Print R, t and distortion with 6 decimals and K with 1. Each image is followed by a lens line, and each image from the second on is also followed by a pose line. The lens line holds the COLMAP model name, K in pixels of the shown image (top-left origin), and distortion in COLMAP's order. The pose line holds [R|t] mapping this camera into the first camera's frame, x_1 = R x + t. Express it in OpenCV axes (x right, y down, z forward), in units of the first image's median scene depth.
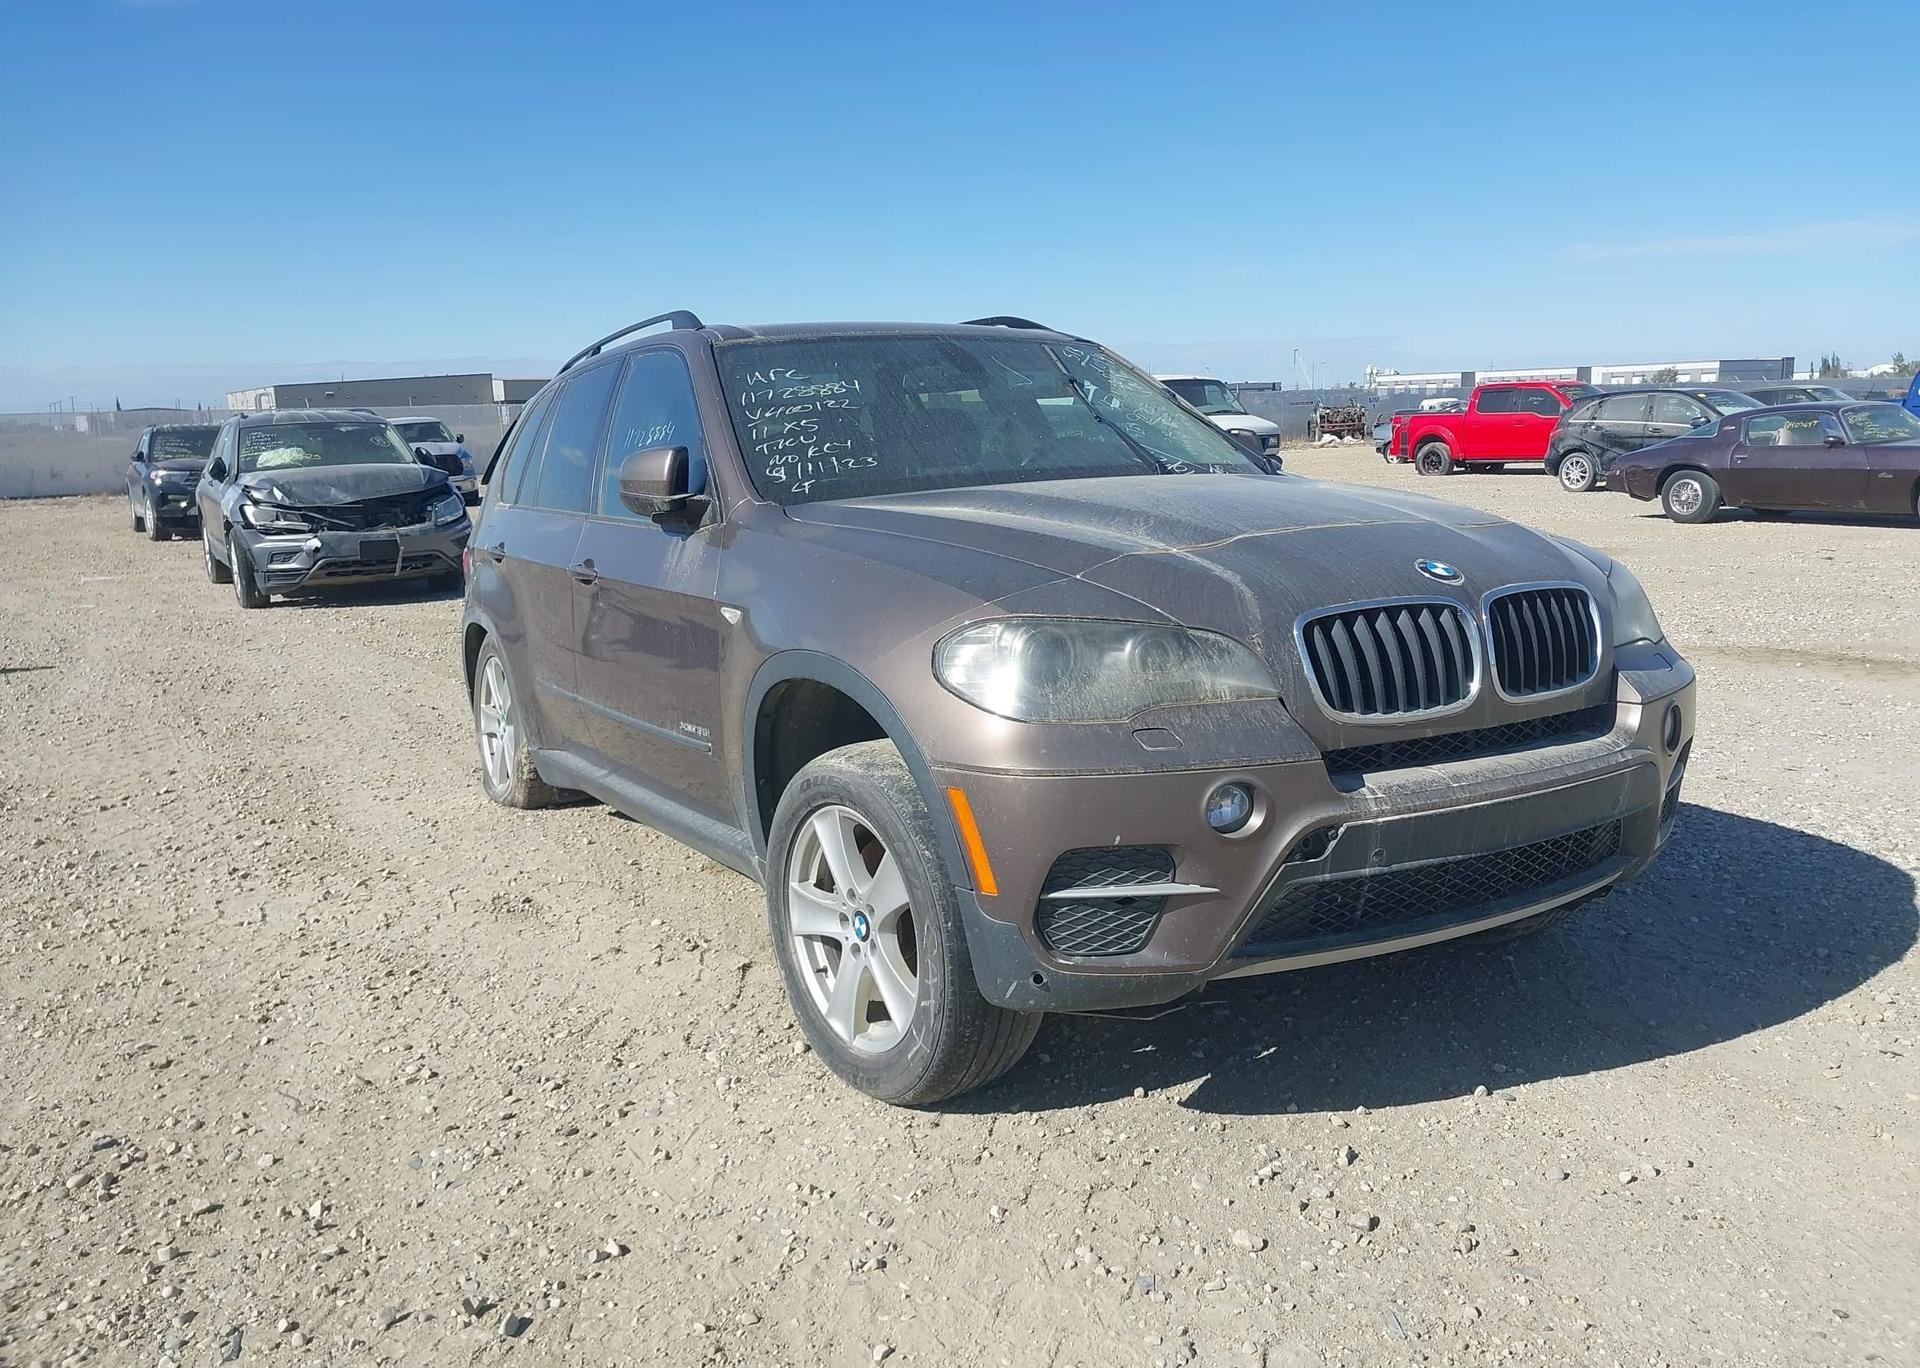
lens RADIAL K [[1545.4, 0, 949.6], [0, 1545.4, 702.7], [0, 0, 1]] dist [0.042032, -0.054221]
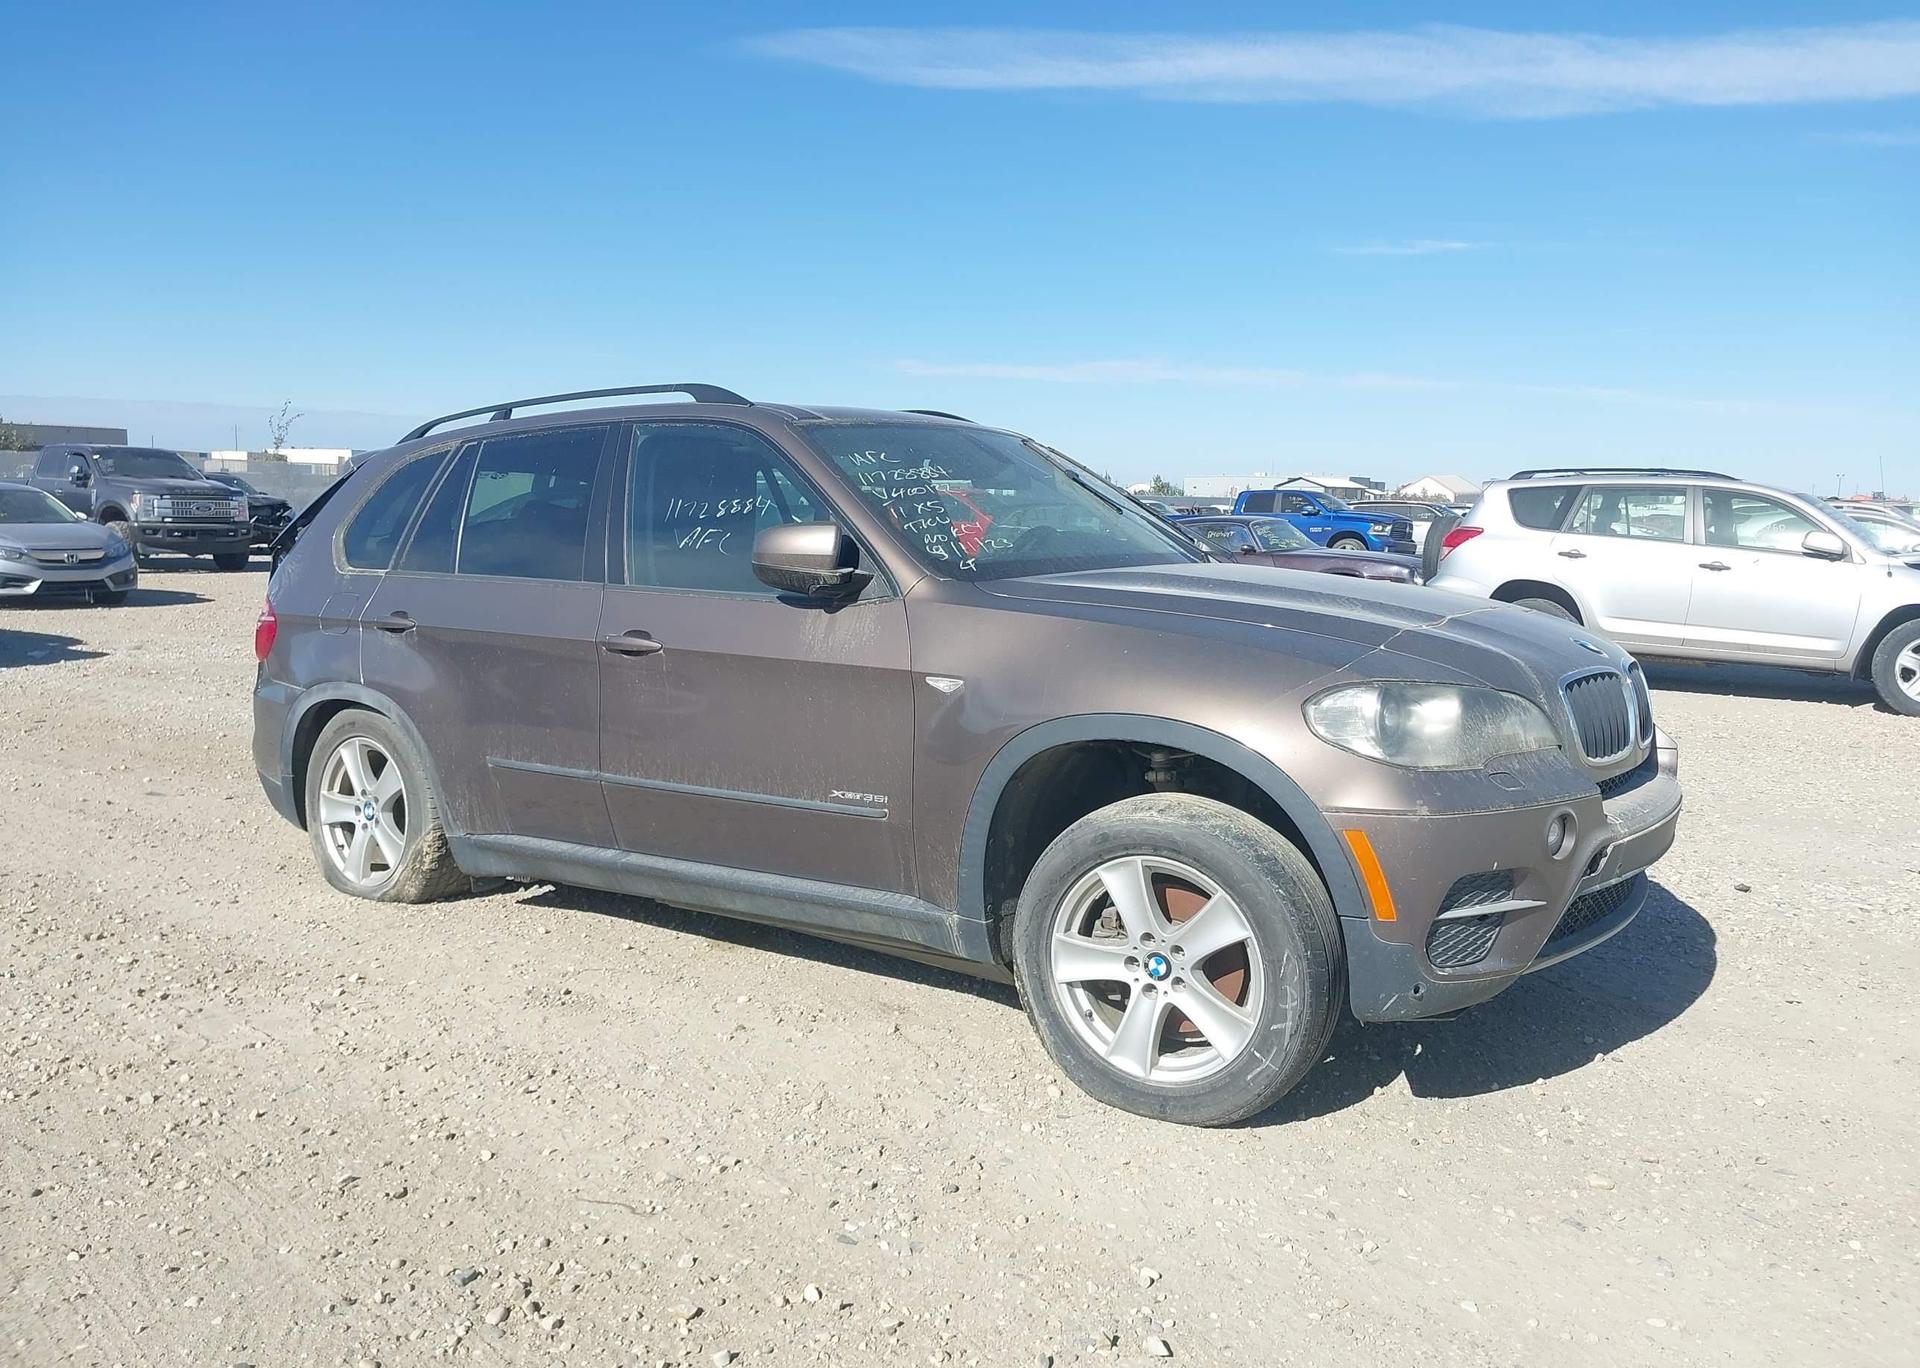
lens RADIAL K [[1545.4, 0, 970.3], [0, 1545.4, 685.1], [0, 0, 1]] dist [0.042032, -0.054221]
pose [[0.905888, -0.002009, 0.423512, -0.685252], [0.029095, 0.997921, -0.057501, 0.005156], [-0.422516, 0.064412, 0.904064, 0.056357]]
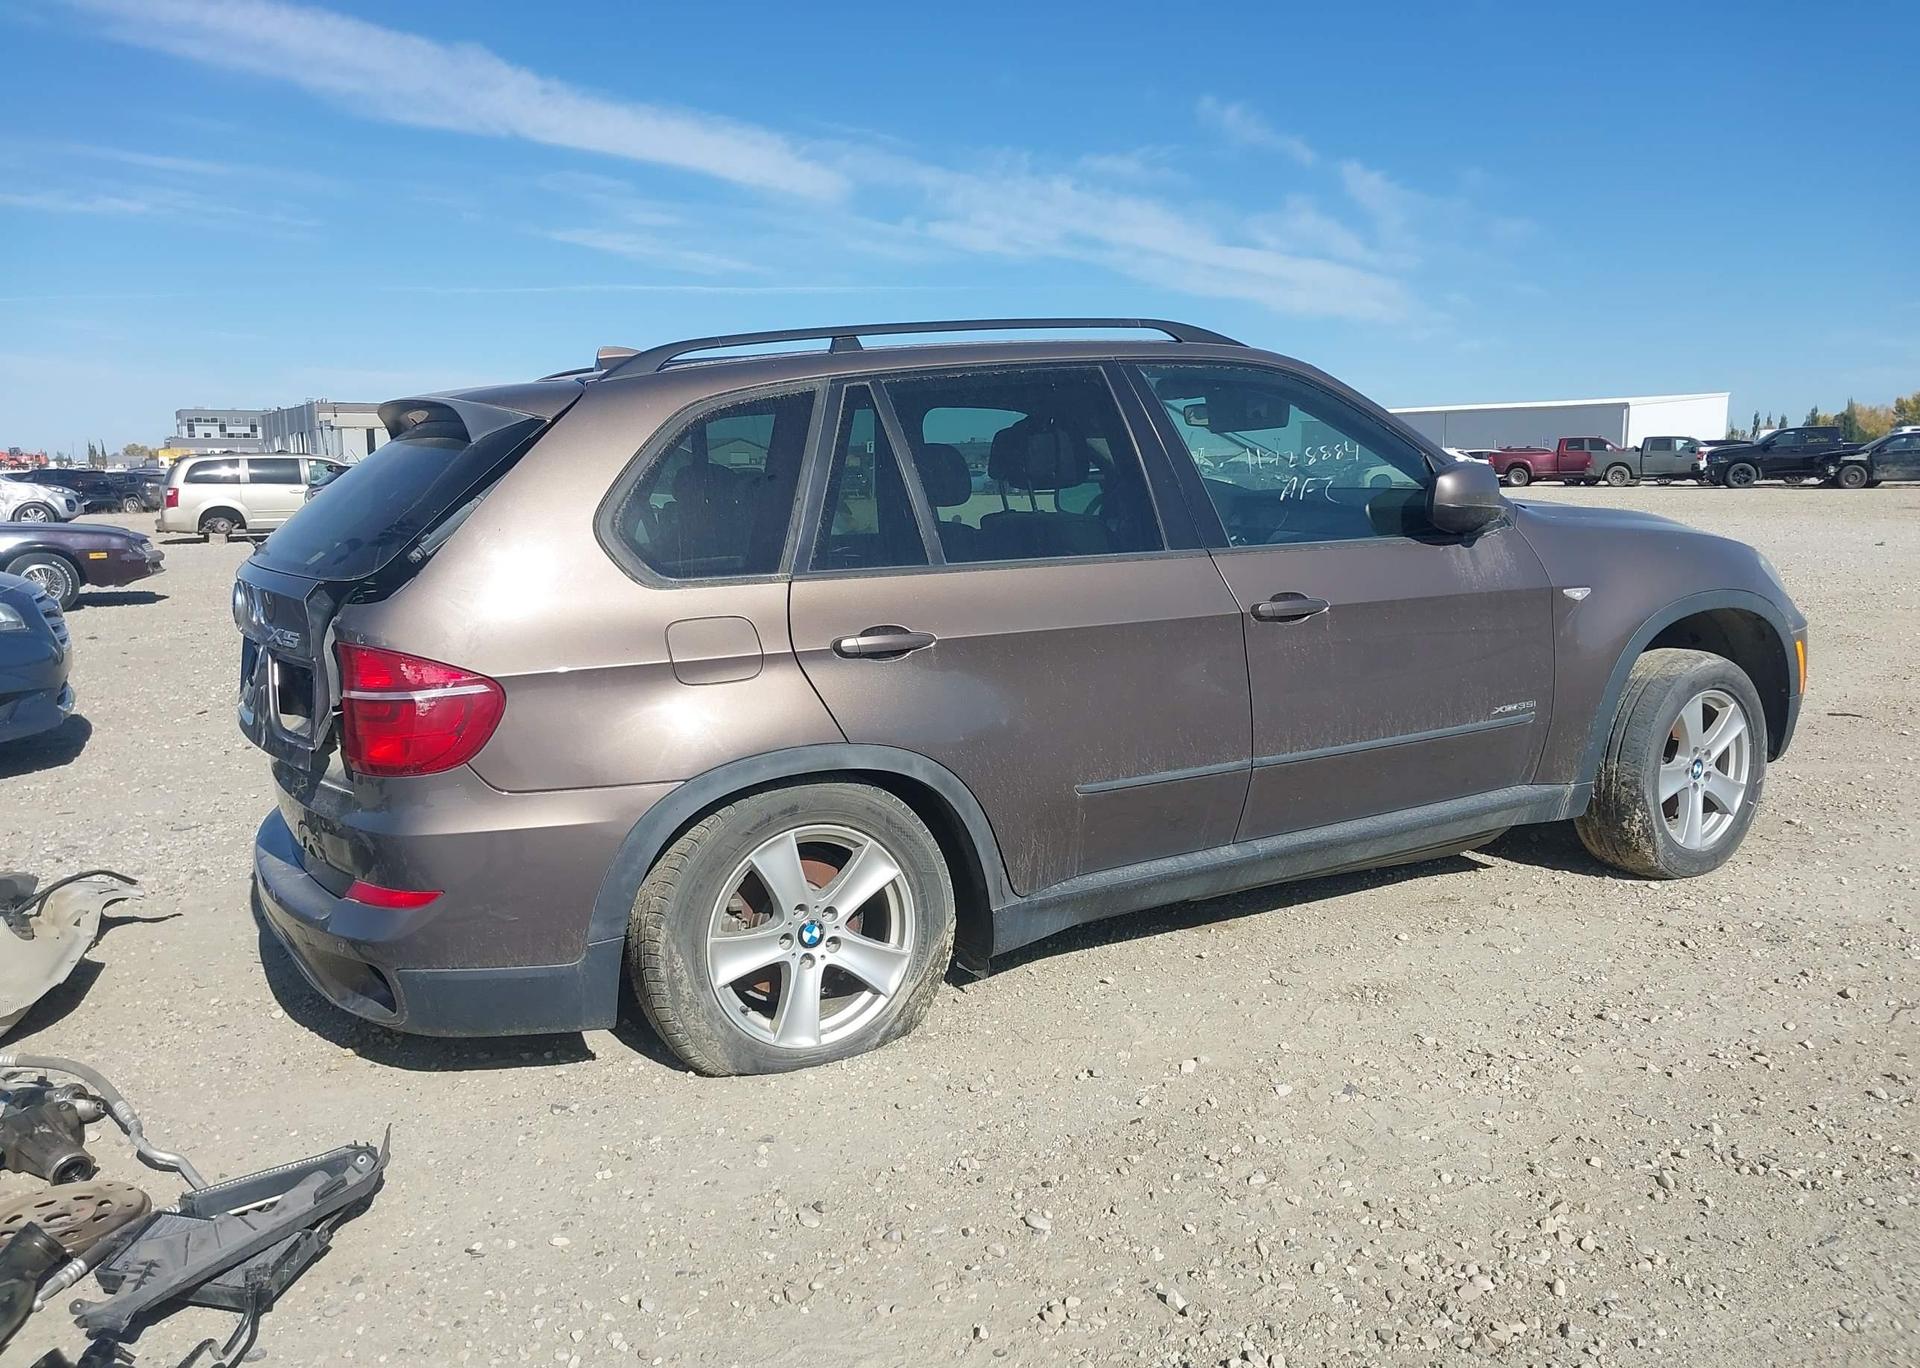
lens RADIAL K [[1545.4, 0, 1026.7], [0, 1545.4, 723.9], [0, 0, 1]] dist [0.042032, -0.054221]
pose [[0.003227, -0.136886, 0.990582, -1.698128], [0.192172, 0.972208, 0.133721, -0.253091], [-0.981356, 0.189930, 0.029443, 1.714678]]
